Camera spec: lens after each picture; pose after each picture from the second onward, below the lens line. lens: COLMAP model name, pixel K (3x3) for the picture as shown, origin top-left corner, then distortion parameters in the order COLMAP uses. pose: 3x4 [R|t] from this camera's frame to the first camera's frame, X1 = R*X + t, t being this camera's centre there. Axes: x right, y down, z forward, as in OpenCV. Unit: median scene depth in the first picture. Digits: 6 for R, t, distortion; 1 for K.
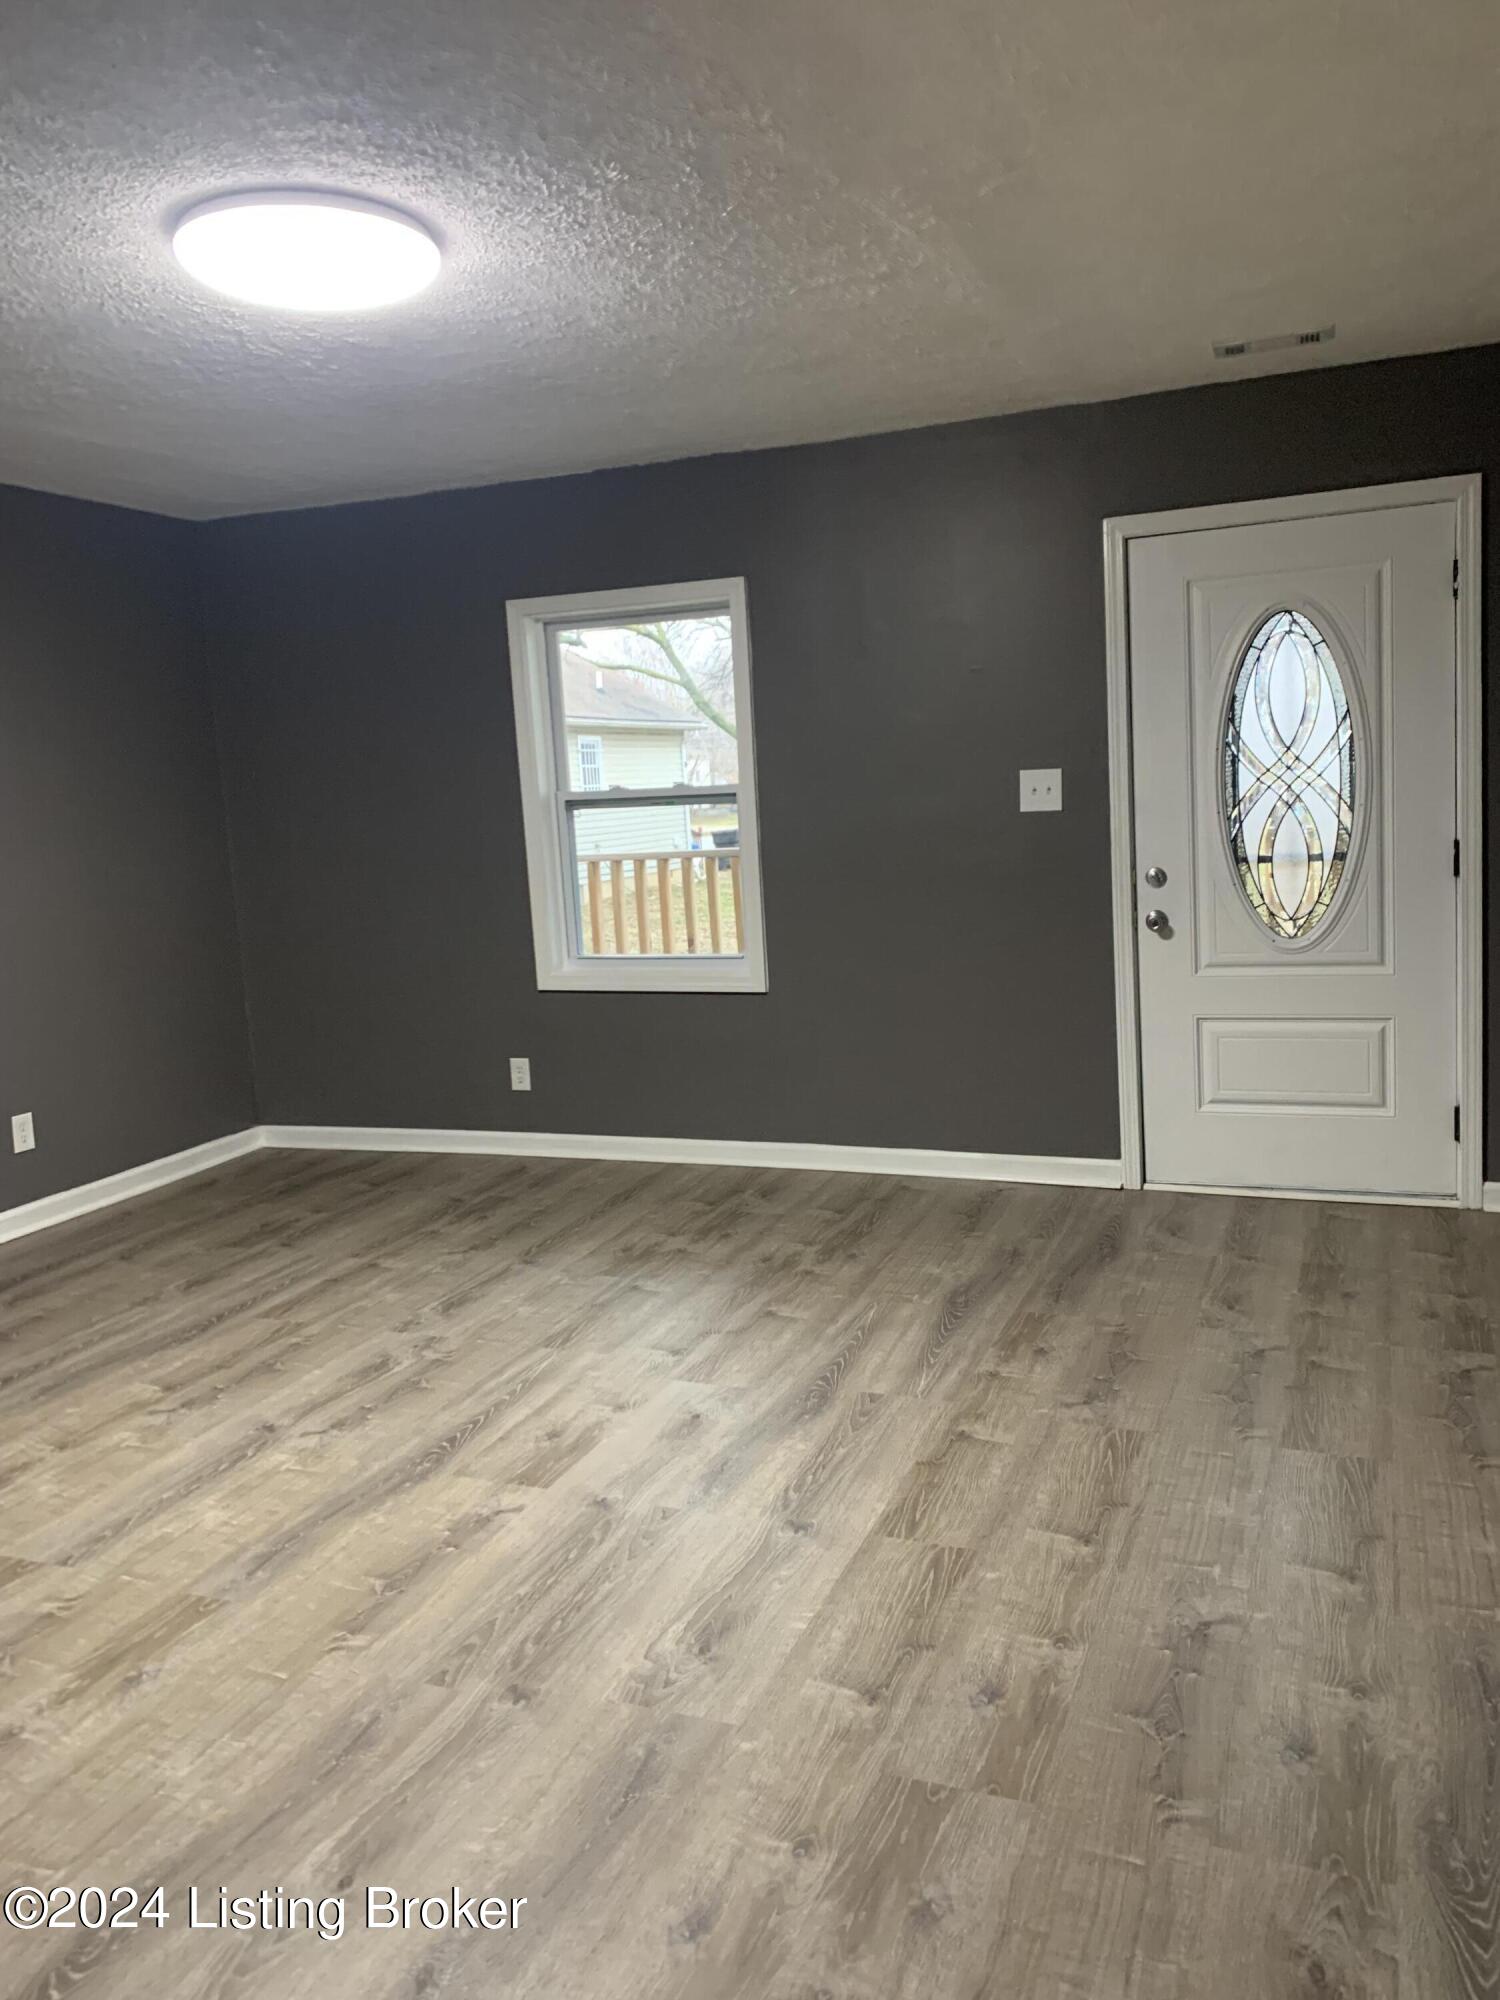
lens RADIAL K [[1529.4, 0, 746.8], [0, 1529.4, 996.0], [0, 0, 1]] dist [0.023857, -0.030252]
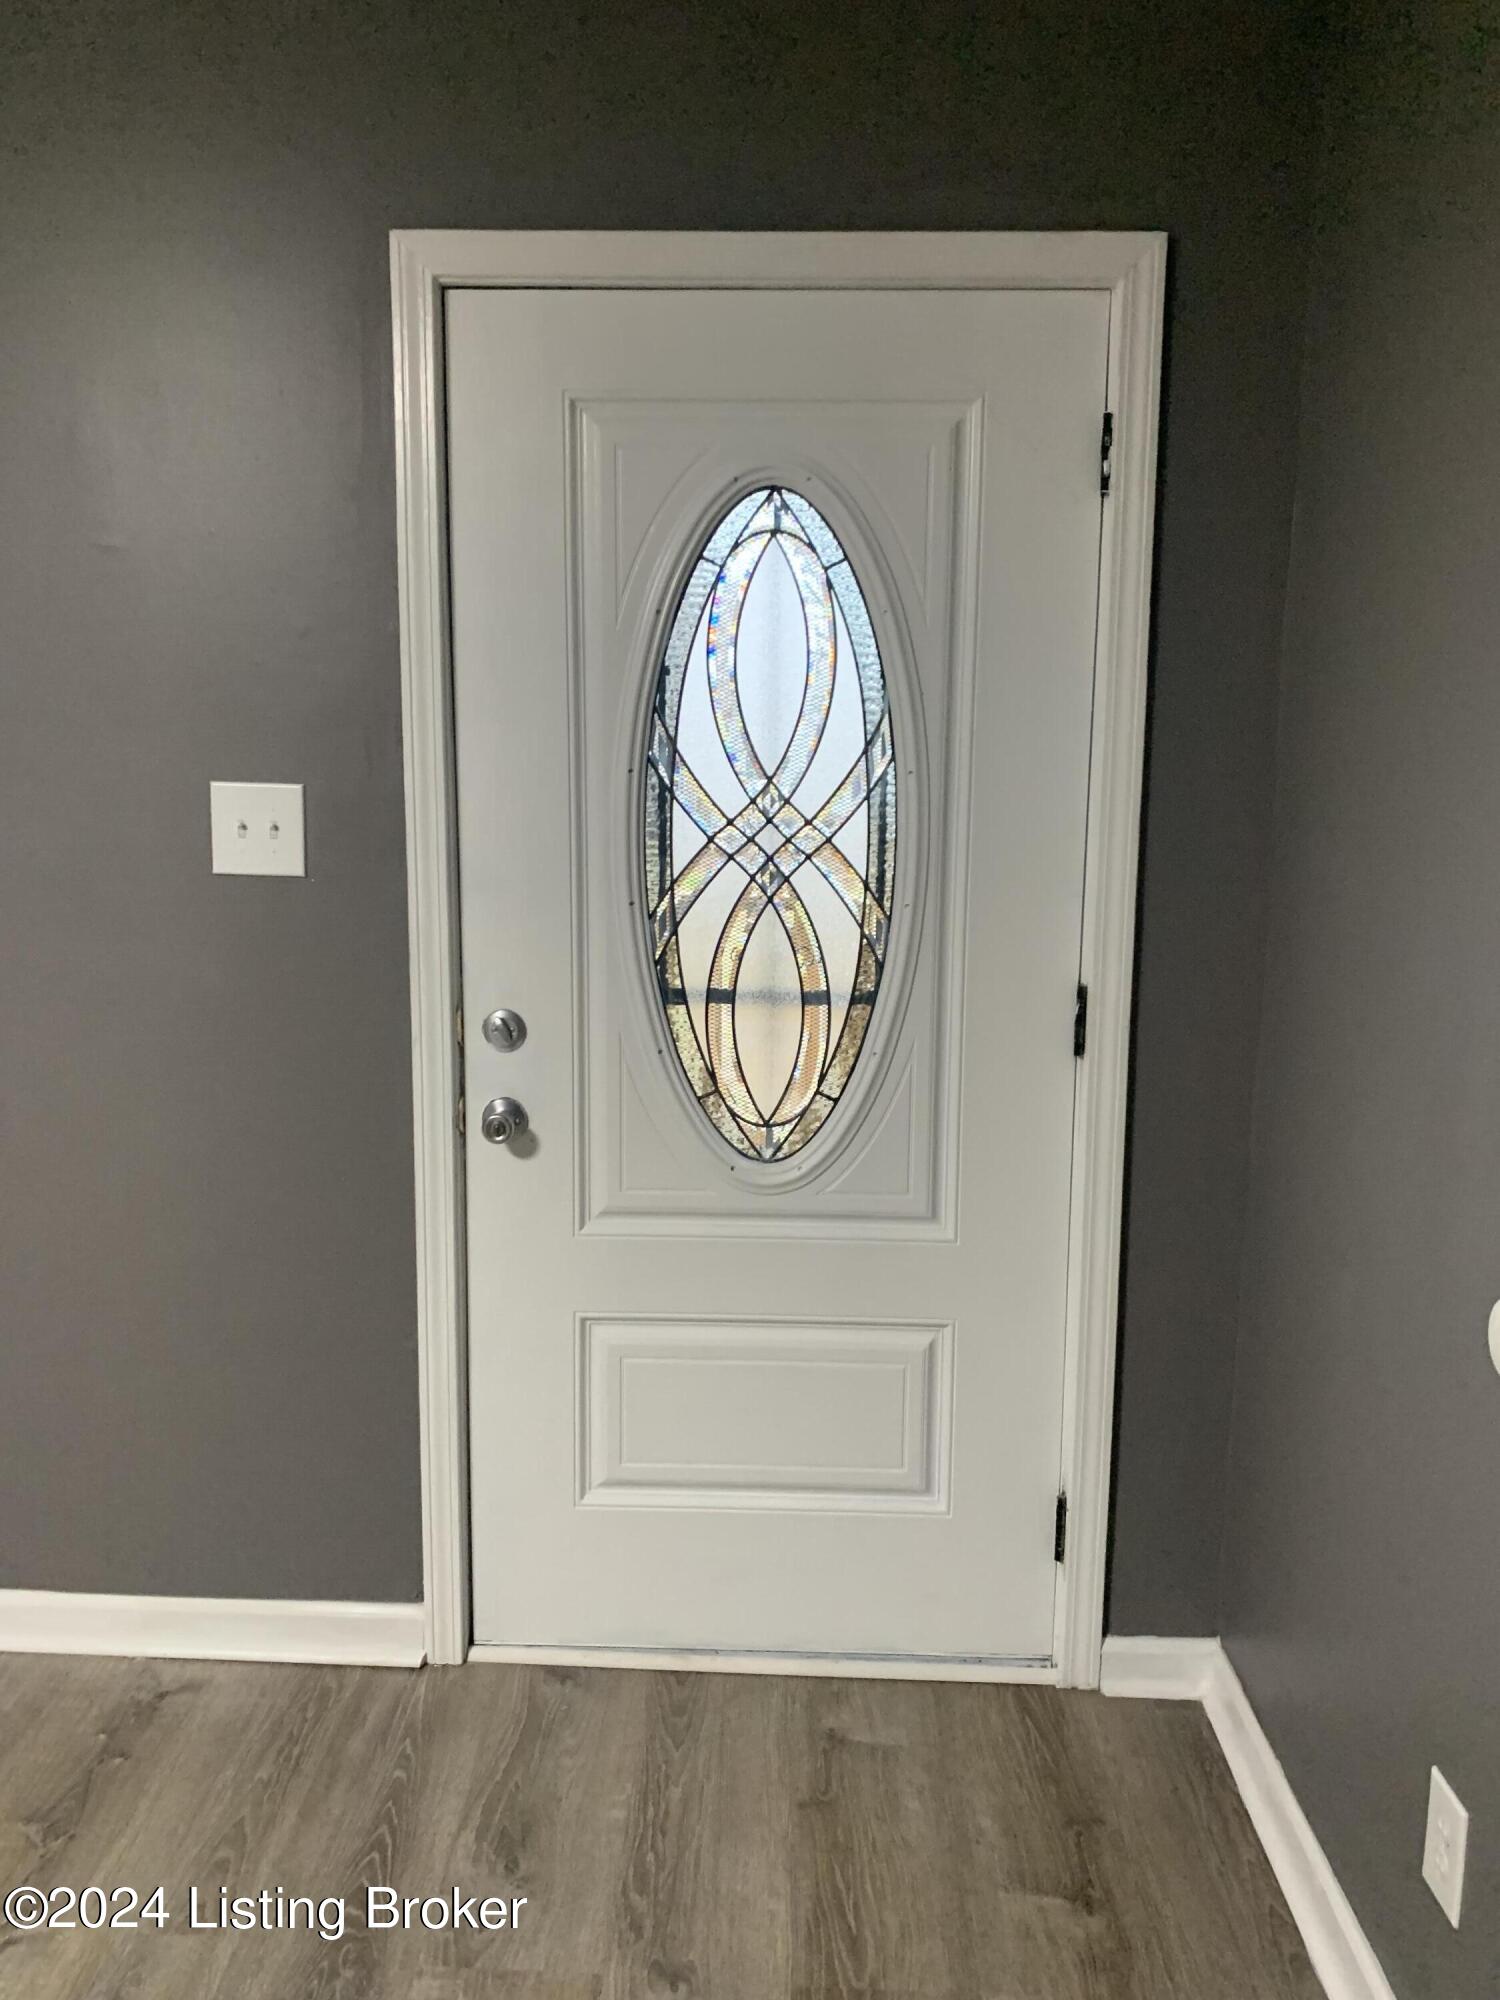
lens RADIAL K [[1529.4, 0, 753.3], [0, 1529.4, 1007.2], [0, 0, 1]] dist [0.023857, -0.030252]
pose [[0.932295, 0.015615, 0.361362, 0.172945], [-0.020075, 0.999762, 0.008593, -0.092511], [-0.361142, -0.015265, 0.932386, 0.545354]]
